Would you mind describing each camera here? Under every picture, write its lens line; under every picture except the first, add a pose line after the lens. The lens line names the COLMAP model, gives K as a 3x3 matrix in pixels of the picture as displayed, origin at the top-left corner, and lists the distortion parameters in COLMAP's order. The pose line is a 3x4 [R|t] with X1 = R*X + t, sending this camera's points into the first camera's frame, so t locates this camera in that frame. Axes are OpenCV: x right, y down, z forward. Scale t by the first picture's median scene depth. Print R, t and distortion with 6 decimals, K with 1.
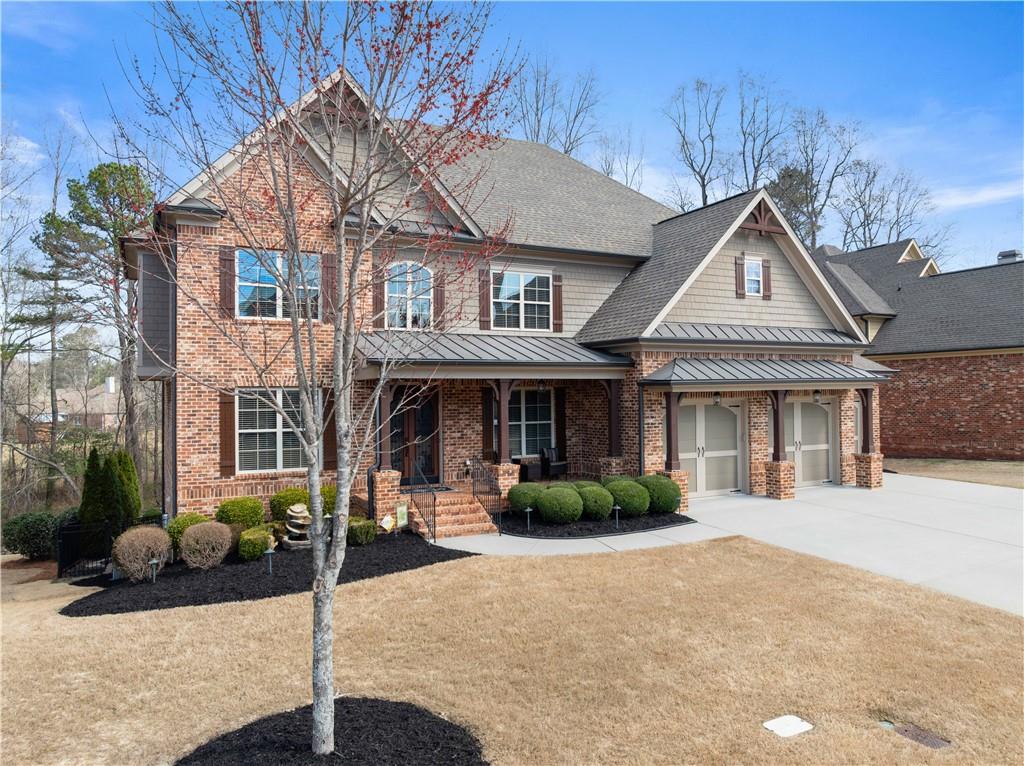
lens RADIAL K [[711.3, 0, 510.9], [0, 711.3, 357.7], [0, 0, 1]] dist [-0.000514, 0.001068]
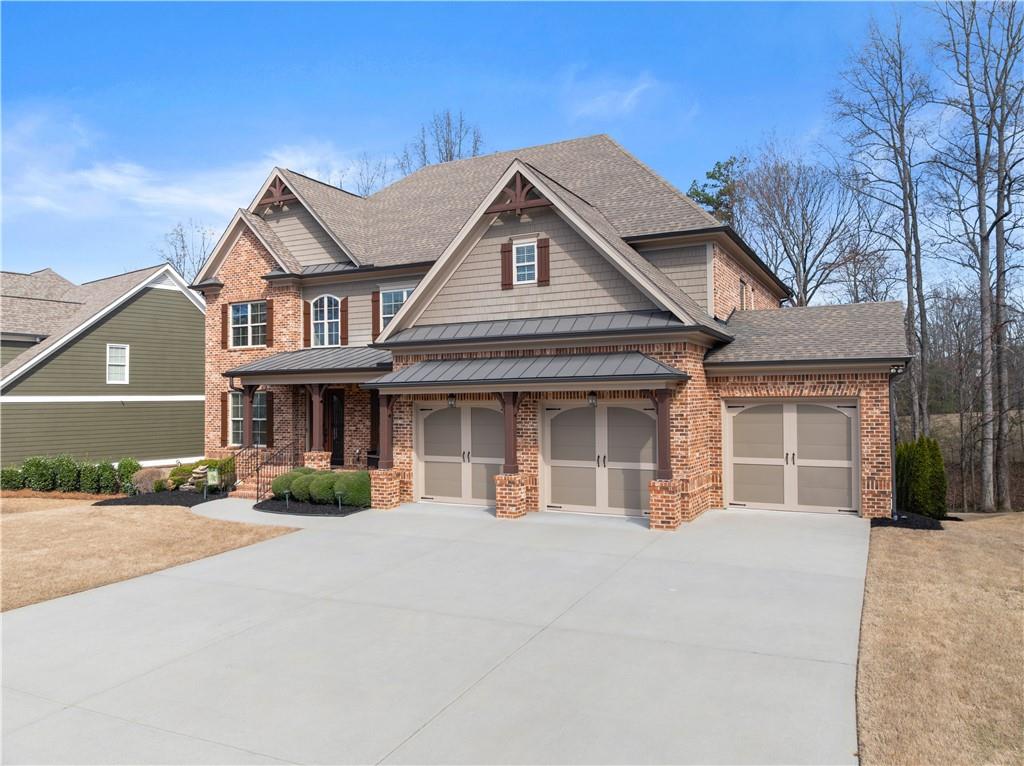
lens RADIAL K [[718.3, 0, 516.6], [0, 718.3, 379.4], [0, 0, 1]] dist [-0.038816, 0.004271]
pose [[0.586347, -0.015567, -0.809910, 1.086047], [0.047815, 0.998737, 0.015420, 0.016813], [0.808648, -0.047768, 0.586351, 0.485227]]
